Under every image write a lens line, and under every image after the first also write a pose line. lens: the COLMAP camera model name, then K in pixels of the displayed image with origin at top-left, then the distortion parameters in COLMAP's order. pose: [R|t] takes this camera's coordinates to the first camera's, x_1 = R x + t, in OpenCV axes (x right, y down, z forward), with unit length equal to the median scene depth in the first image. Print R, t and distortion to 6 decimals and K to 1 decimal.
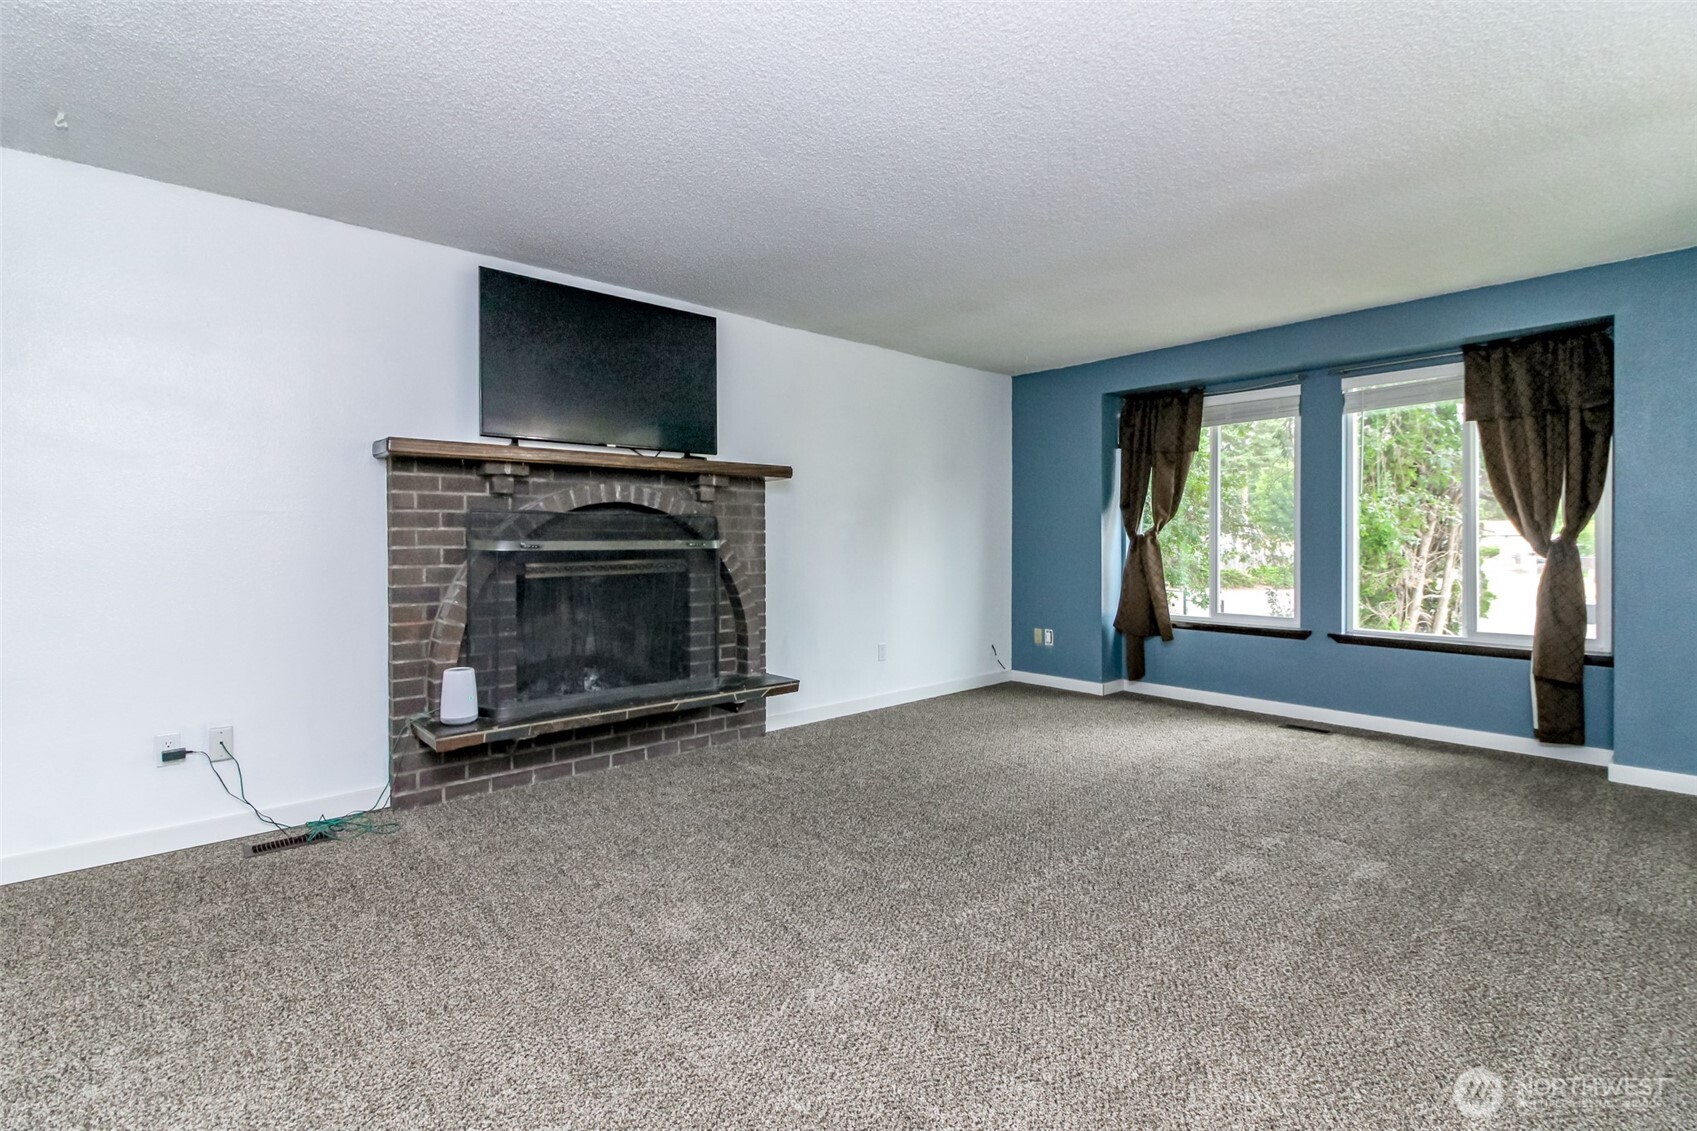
lens RADIAL K [[784.9, 0, 847.9], [0, 784.9, 555.3], [0, 0, 1]] dist [0.023006, 0.000017]
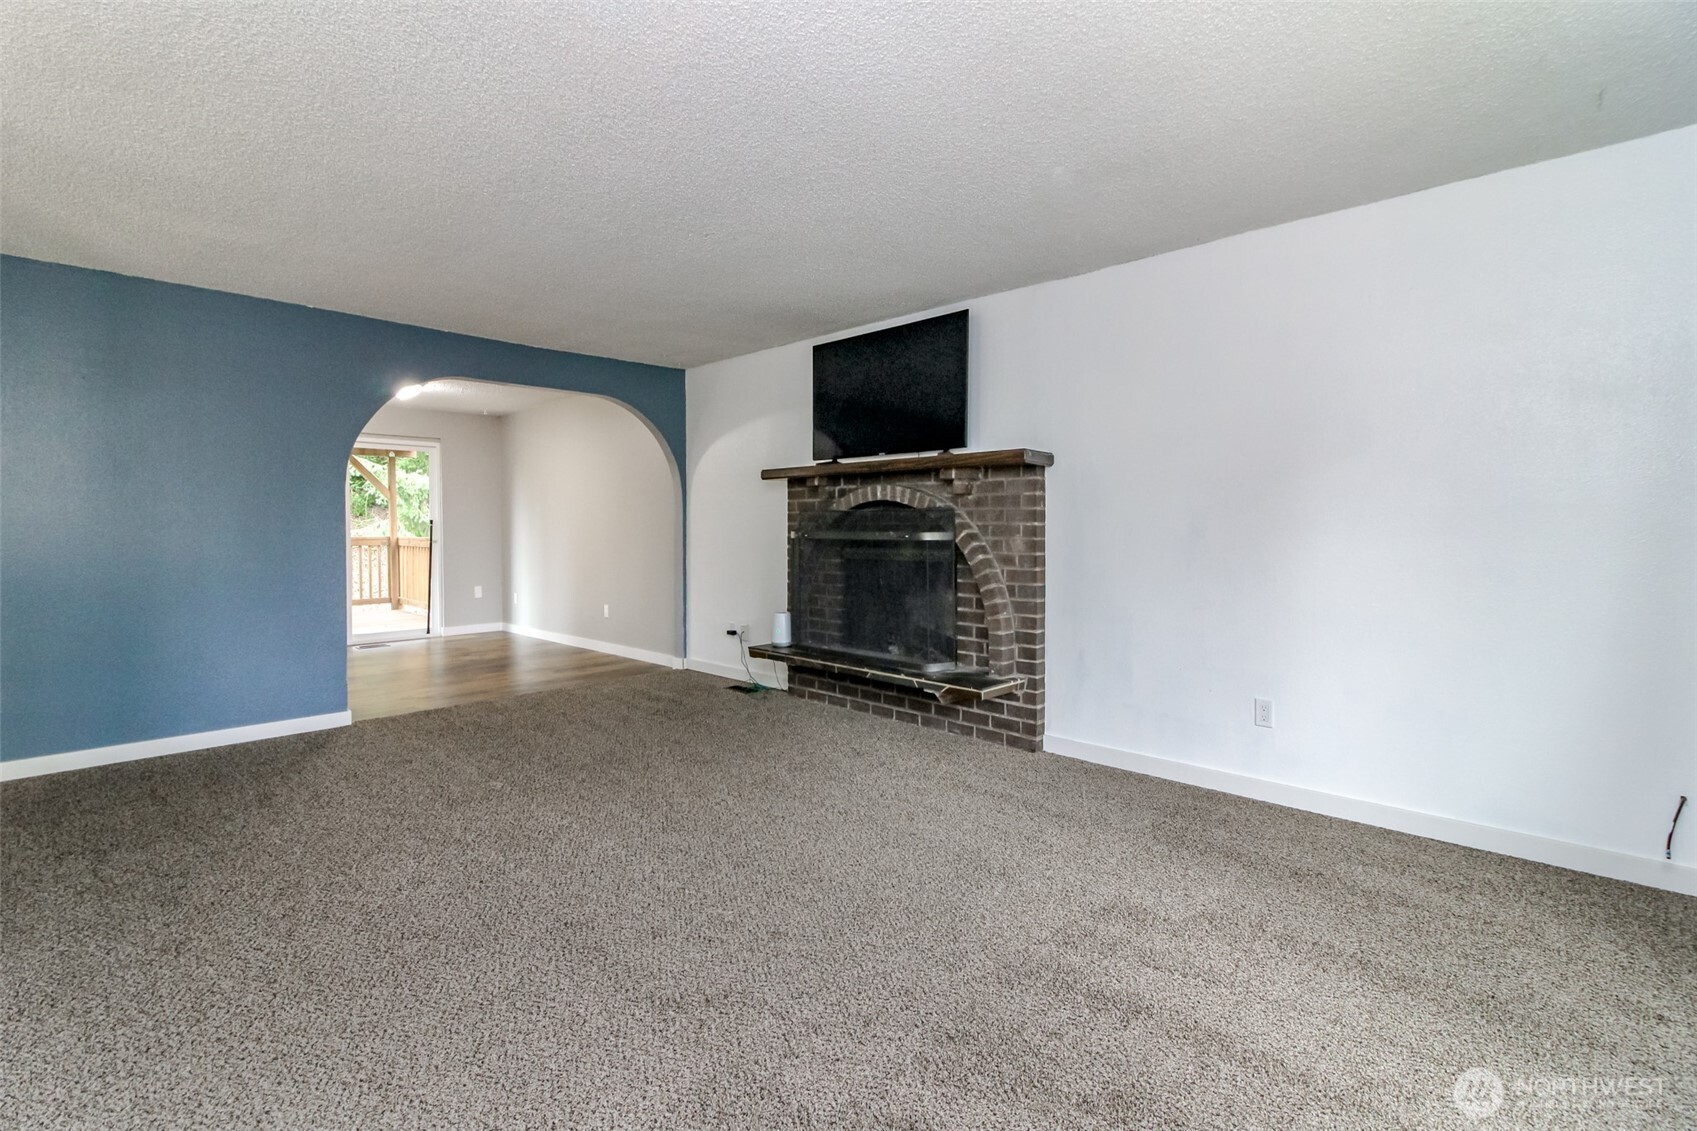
lens RADIAL K [[784.9, 0, 847.9], [0, 784.9, 555.3], [0, 0, 1]] dist [0.023006, 0.000017]
pose [[0.062975, 0.037444, -0.997312, 0.829066], [-0.024245, 0.999058, 0.035979, -0.022768], [0.997721, 0.021914, 0.063823, 0.792287]]
